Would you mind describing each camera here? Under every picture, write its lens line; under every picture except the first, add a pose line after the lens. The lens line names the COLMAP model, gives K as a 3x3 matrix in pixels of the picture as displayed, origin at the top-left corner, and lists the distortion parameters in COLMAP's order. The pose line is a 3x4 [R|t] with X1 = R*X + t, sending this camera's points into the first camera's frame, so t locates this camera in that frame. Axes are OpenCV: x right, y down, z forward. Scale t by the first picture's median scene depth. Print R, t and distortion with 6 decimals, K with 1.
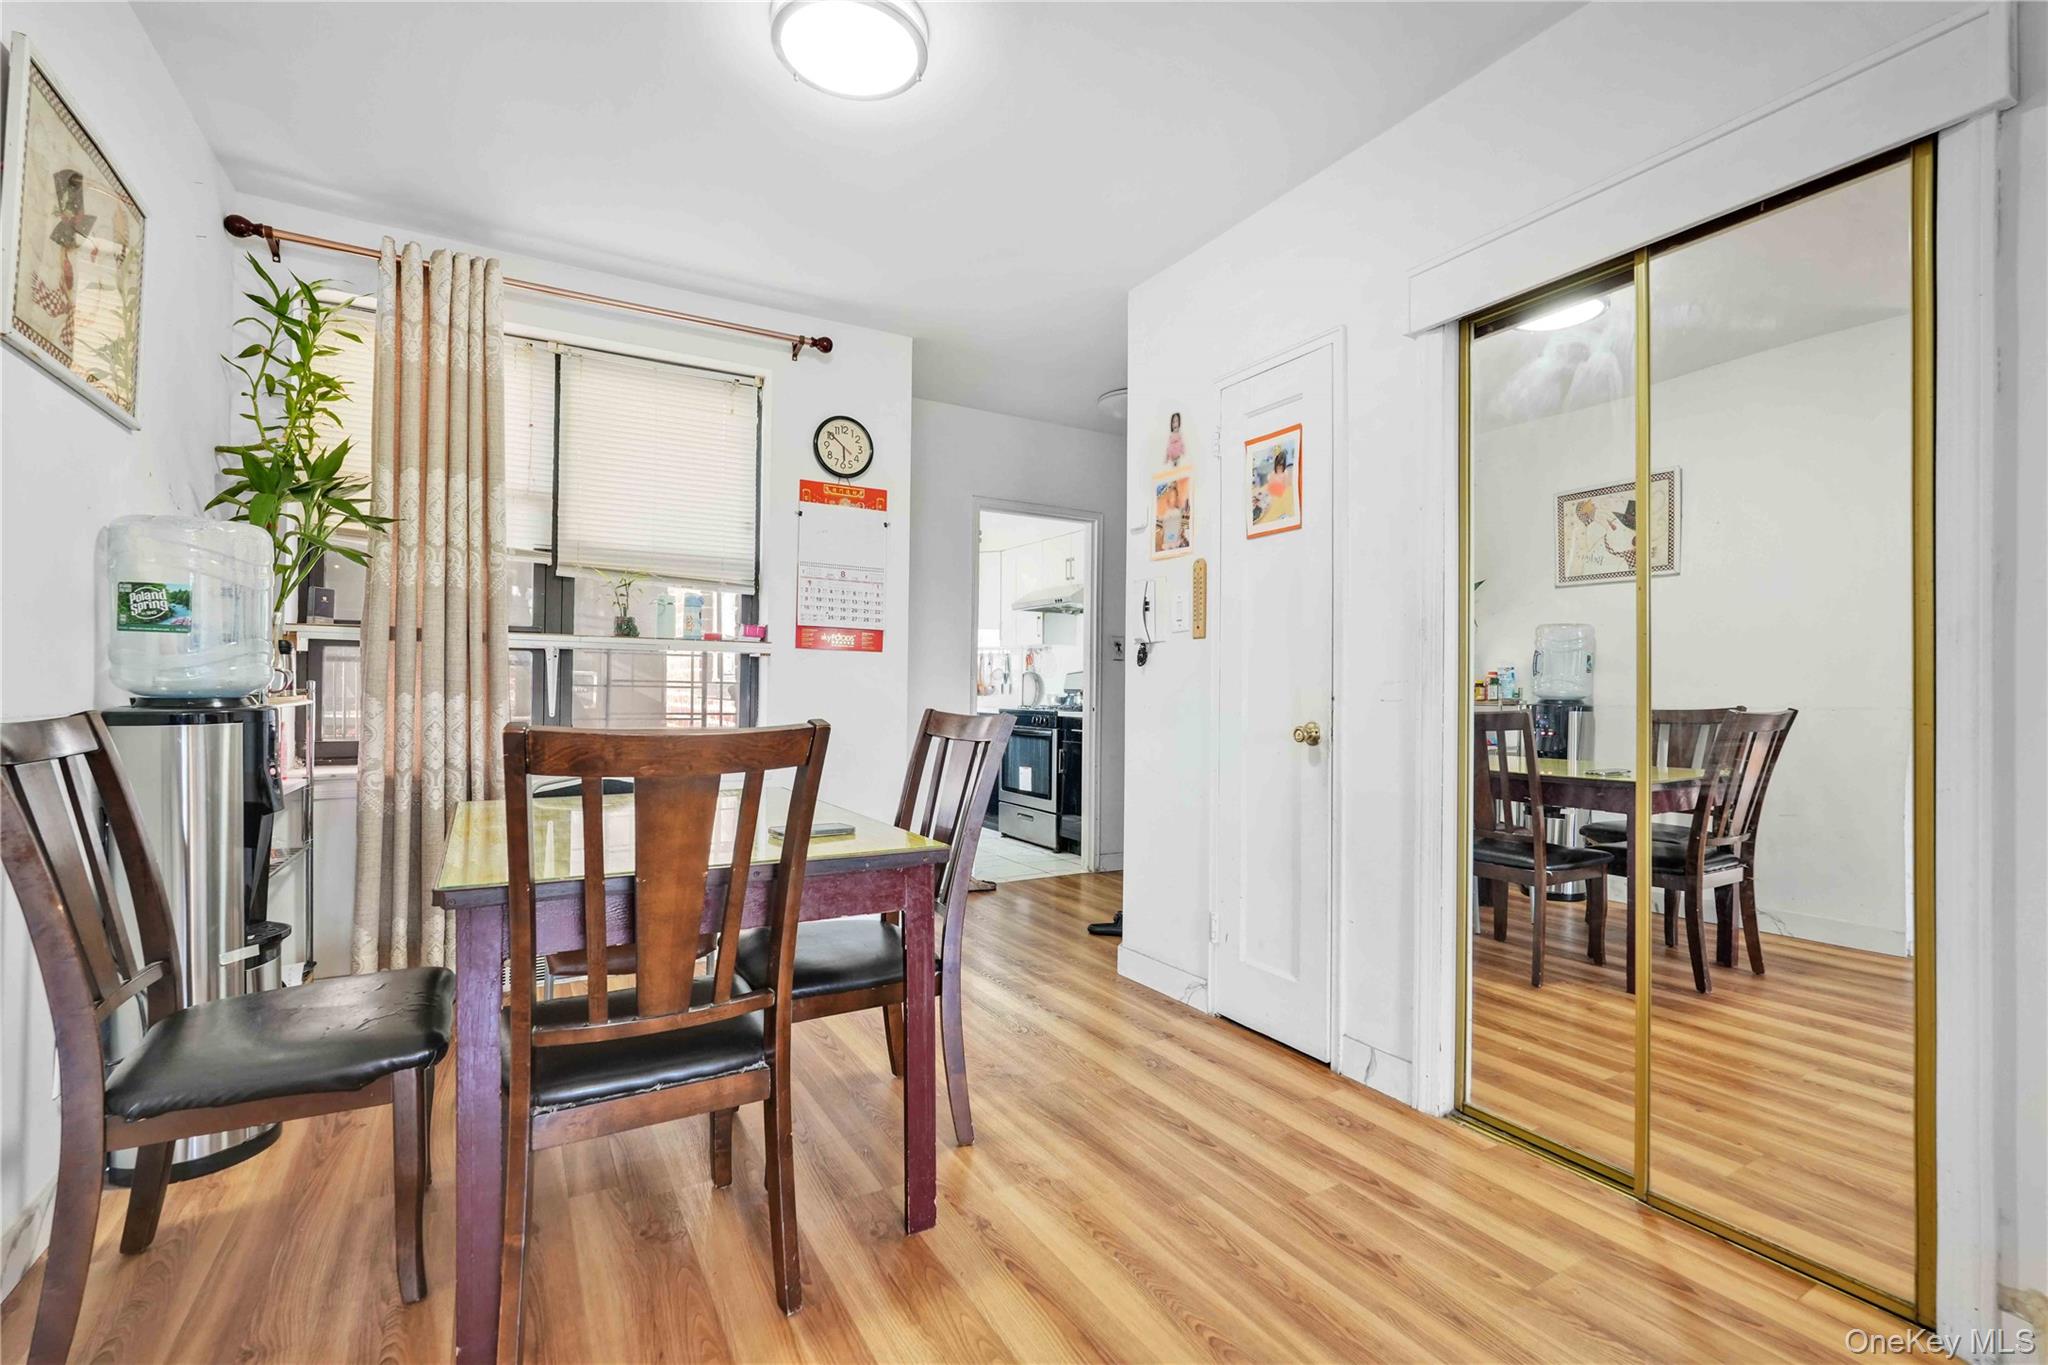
lens RADIAL K [[915.3, 0, 1027.4], [0, 915.3, 687.7], [0, 0, 1]] dist [-0.001418, 0.000098]
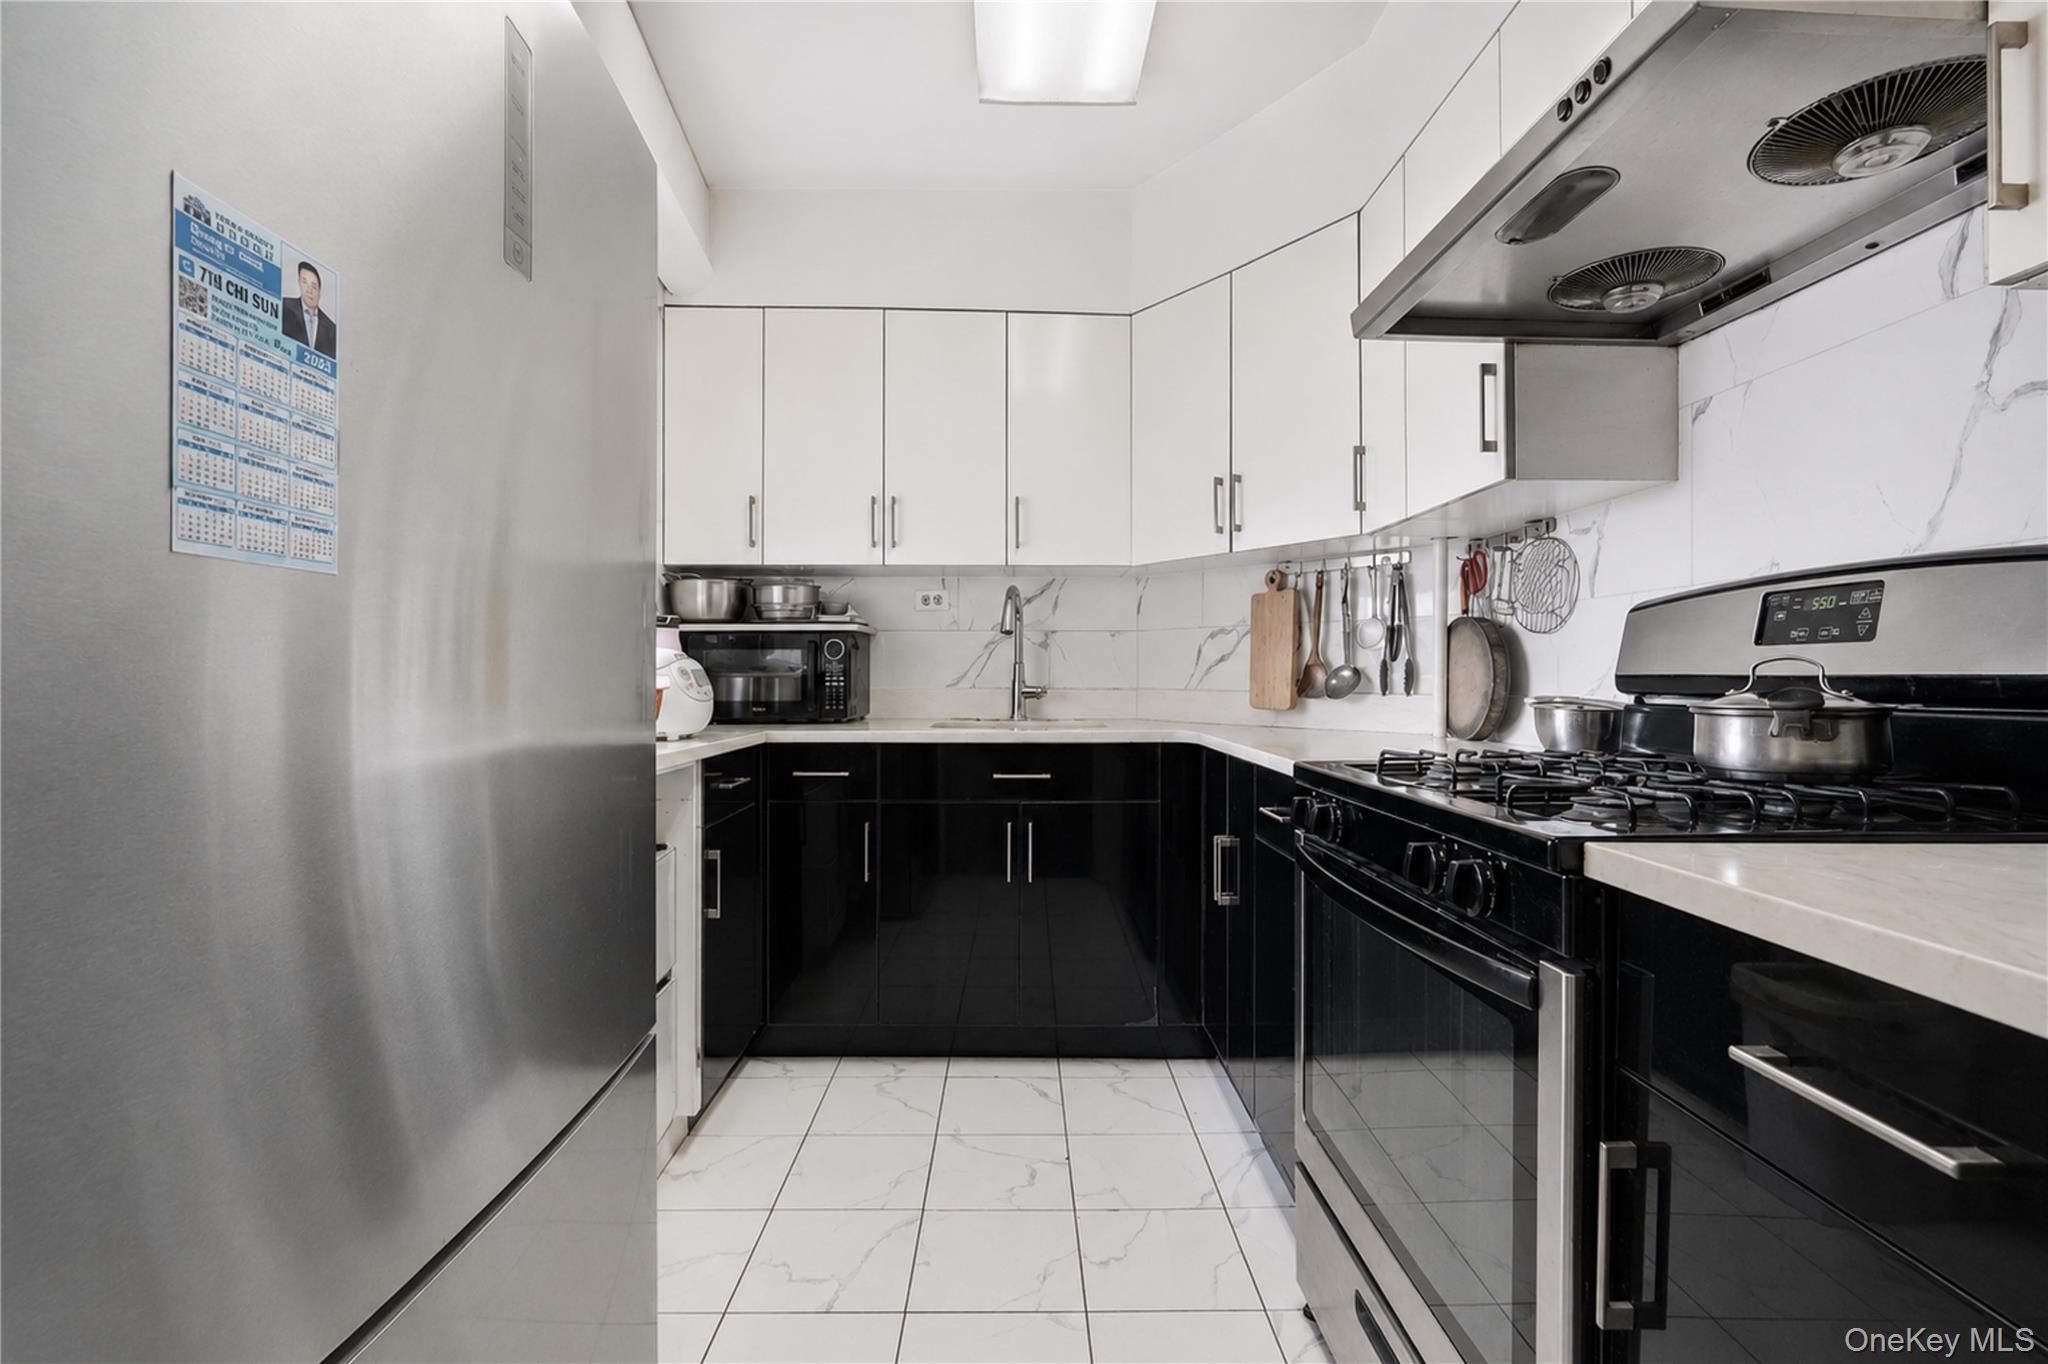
lens RADIAL K [[915.3, 0, 1030.1], [0, 915.3, 679.3], [0, 0, 1]] dist [-0.001418, 0.000098]
pose [[0.871296, -0.006224, -0.490718, 0.026372], [0.008770, 0.999957, 0.002888, 0.001447], [0.490679, -0.006820, 0.871314, 0.762197]]
